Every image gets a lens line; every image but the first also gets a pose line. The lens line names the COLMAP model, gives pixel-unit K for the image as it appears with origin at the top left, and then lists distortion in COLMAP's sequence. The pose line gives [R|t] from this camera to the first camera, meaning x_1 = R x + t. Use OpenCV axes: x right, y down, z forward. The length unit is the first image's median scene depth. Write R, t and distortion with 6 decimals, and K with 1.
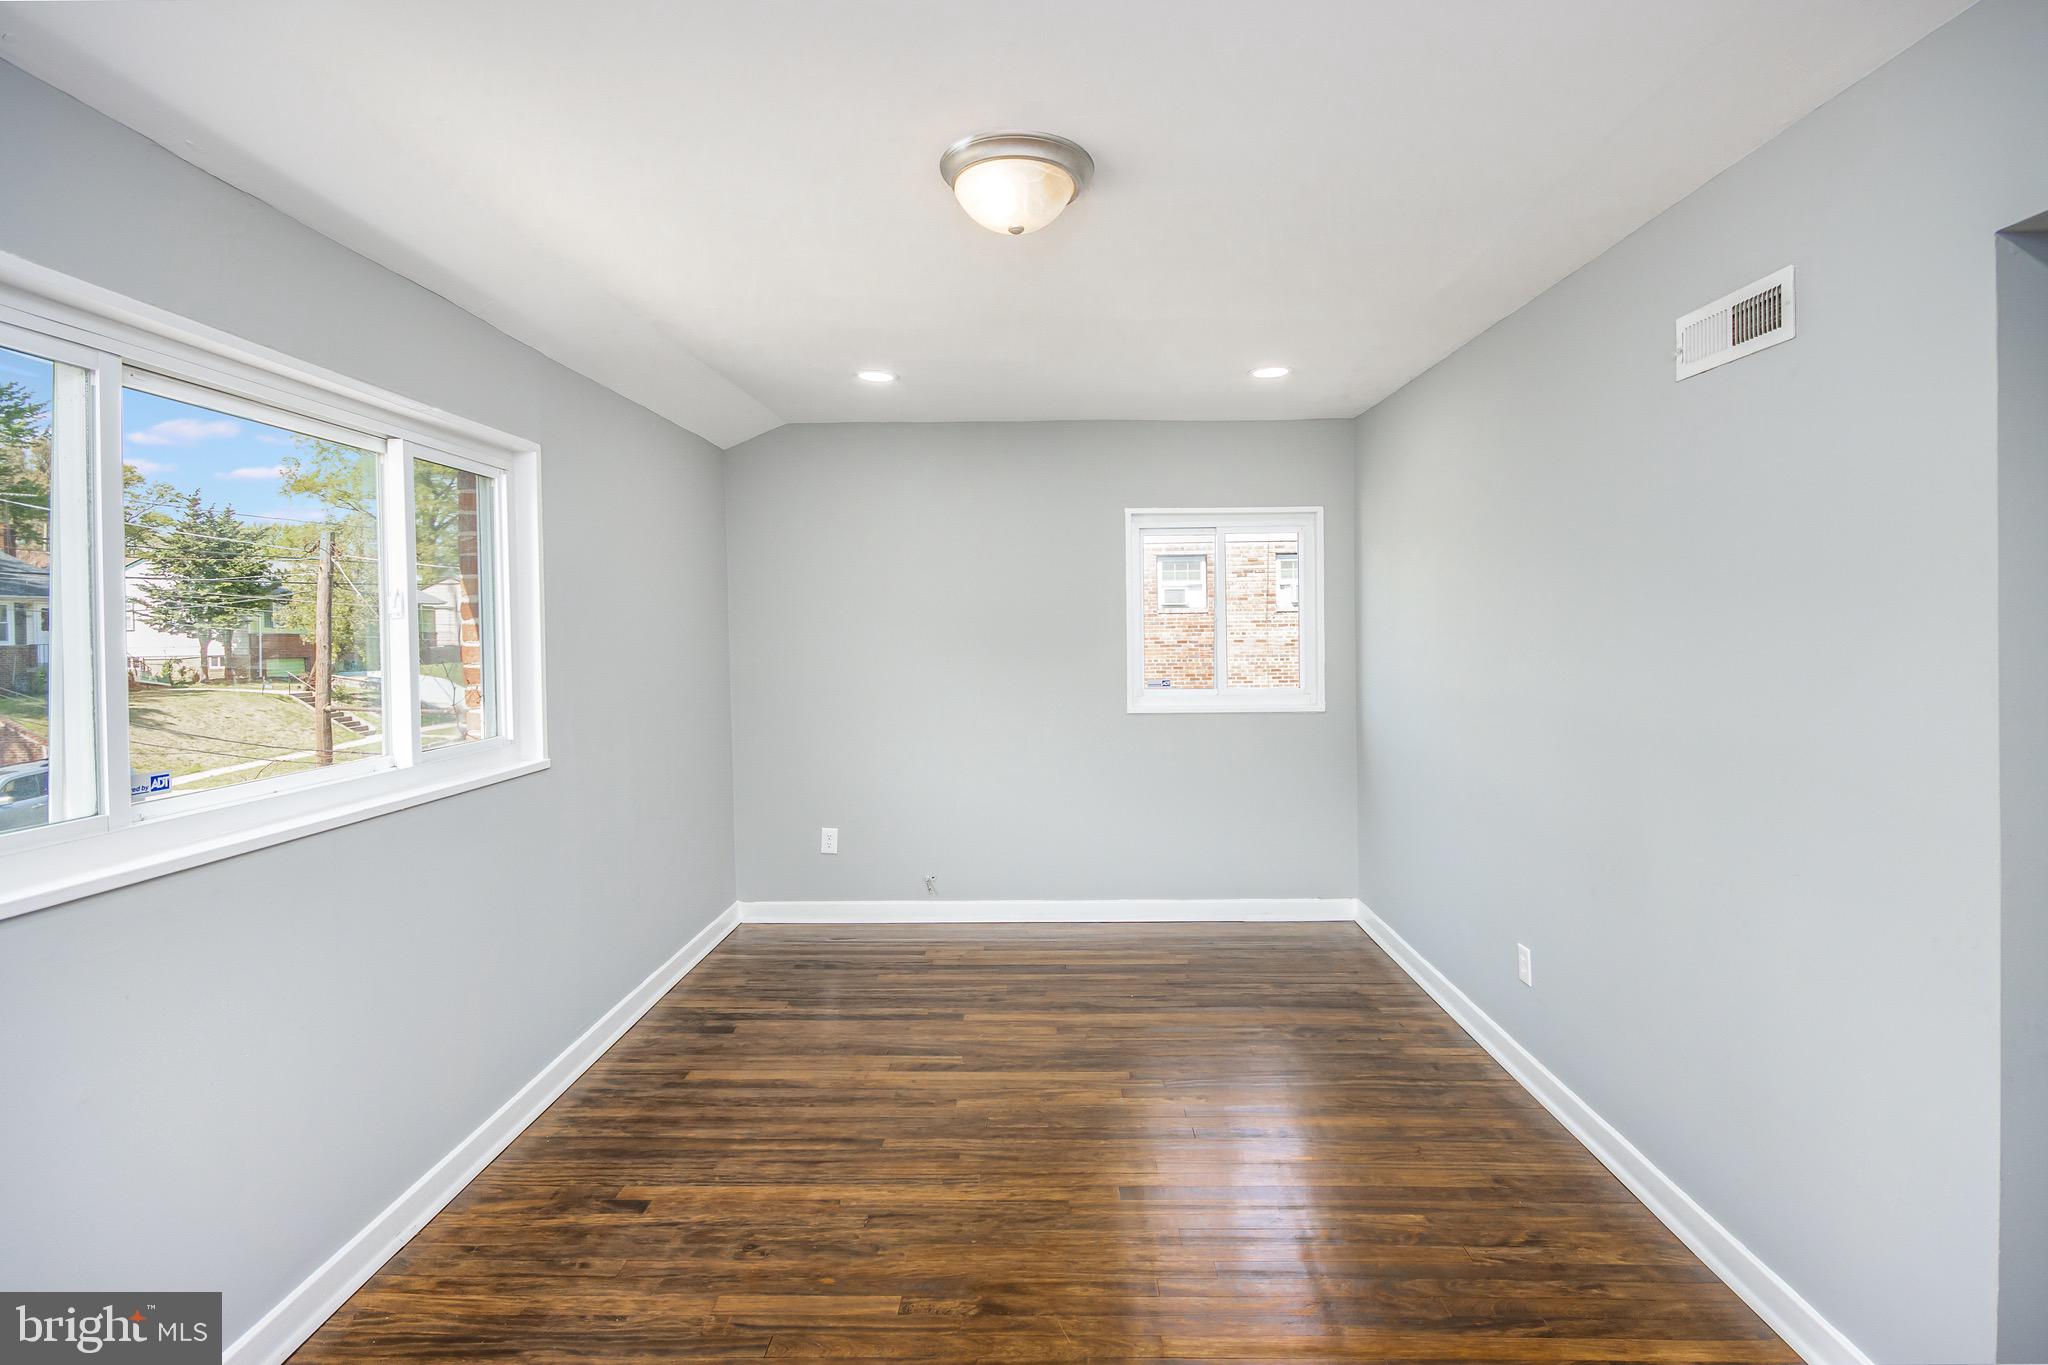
lens RADIAL K [[949.6, 0, 1030.1], [0, 949.6, 629.6], [0, 0, 1]] dist [0.000447, 0.000524]
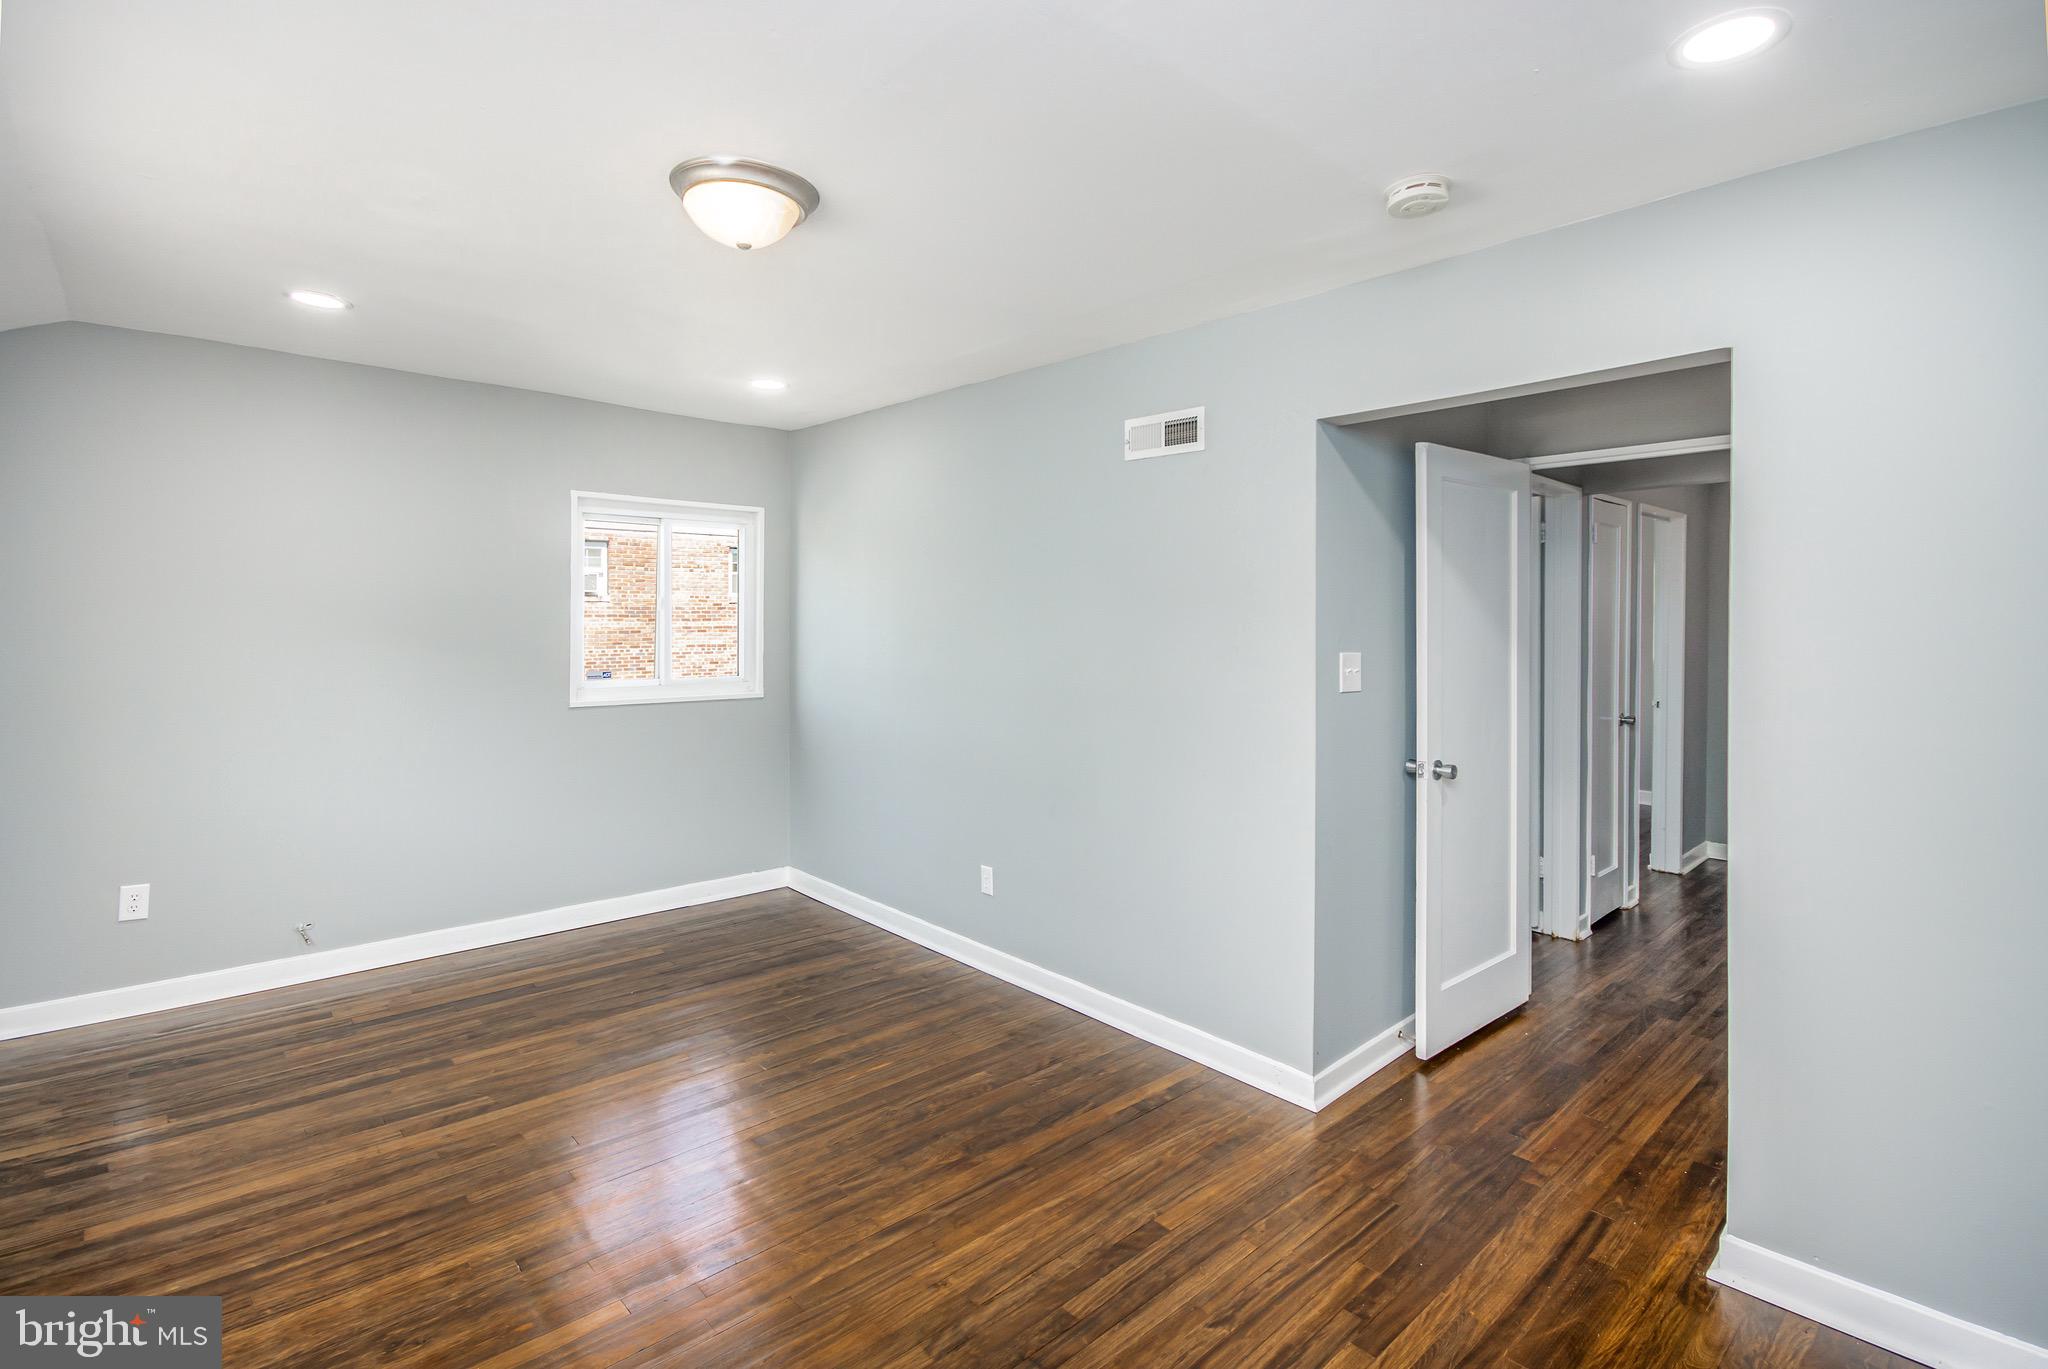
lens RADIAL K [[963.3, 0, 1029.3], [0, 963.3, 612.1], [0, 0, 1]] dist [-0.000016, -0.008882]
pose [[0.721136, 0.021786, 0.692451, -0.376925], [-0.014251, 0.999760, -0.016614, 0.004906], [-0.692647, 0.002113, 0.721273, -0.000381]]
